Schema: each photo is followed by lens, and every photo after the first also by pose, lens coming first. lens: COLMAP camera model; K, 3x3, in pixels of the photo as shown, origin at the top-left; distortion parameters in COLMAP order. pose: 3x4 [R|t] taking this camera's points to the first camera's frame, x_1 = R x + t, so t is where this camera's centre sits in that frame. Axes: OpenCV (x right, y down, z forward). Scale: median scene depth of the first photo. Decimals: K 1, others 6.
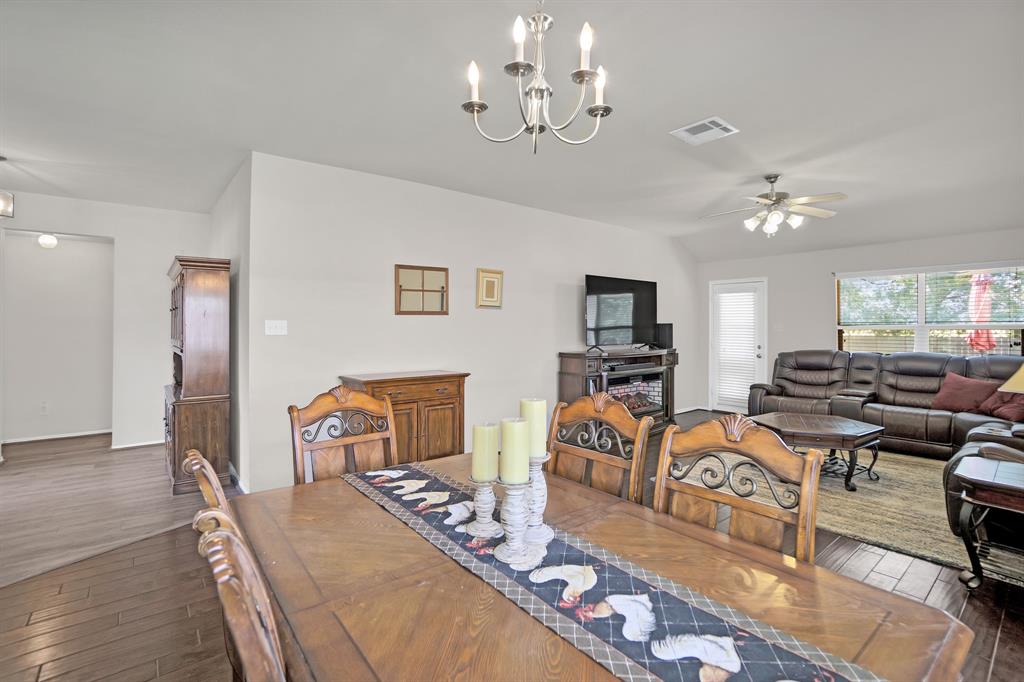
lens RADIAL K [[480.5, 0, 510.9], [0, 480.5, 321.0], [0, 0, 1]] dist [-0.063520, 0.025835]
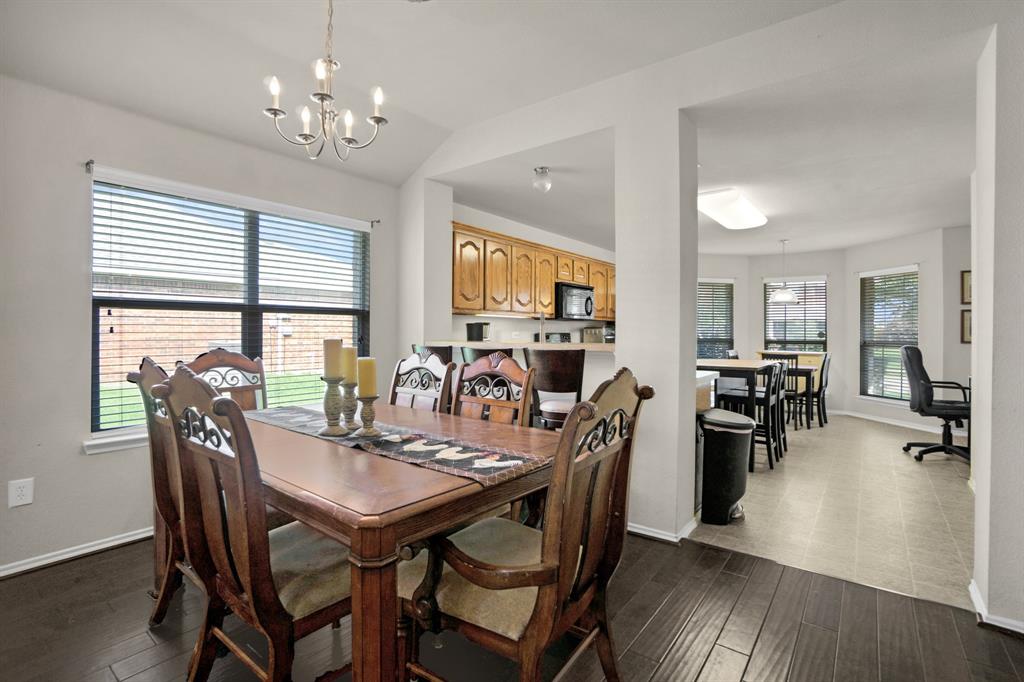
lens RADIAL K [[488.1, 0, 510.4], [0, 488.1, 331.8], [0, 0, 1]] dist [-0.067541, 0.029623]
pose [[-0.971969, -0.004802, -0.235059, -0.032027], [-0.001768, 0.999912, -0.013118, 0.038863], [0.235102, -0.012335, -0.971892, 0.618927]]
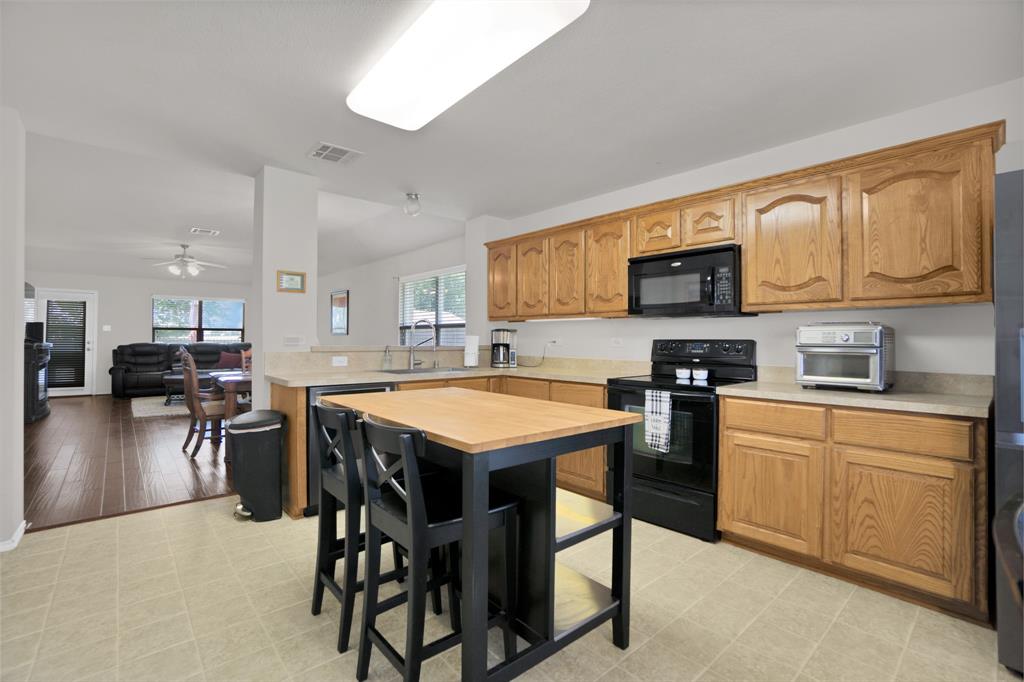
lens RADIAL K [[469.2, 0, 499.4], [0, 469.2, 335.8], [0, 0, 1]] dist [-0.061170, 0.023400]
pose [[-0.011990, 0.007881, 0.999897, -1.006794], [-0.019168, 0.999783, -0.008110, 0.031499], [-0.999744, -0.019264, -0.011837, -0.177708]]
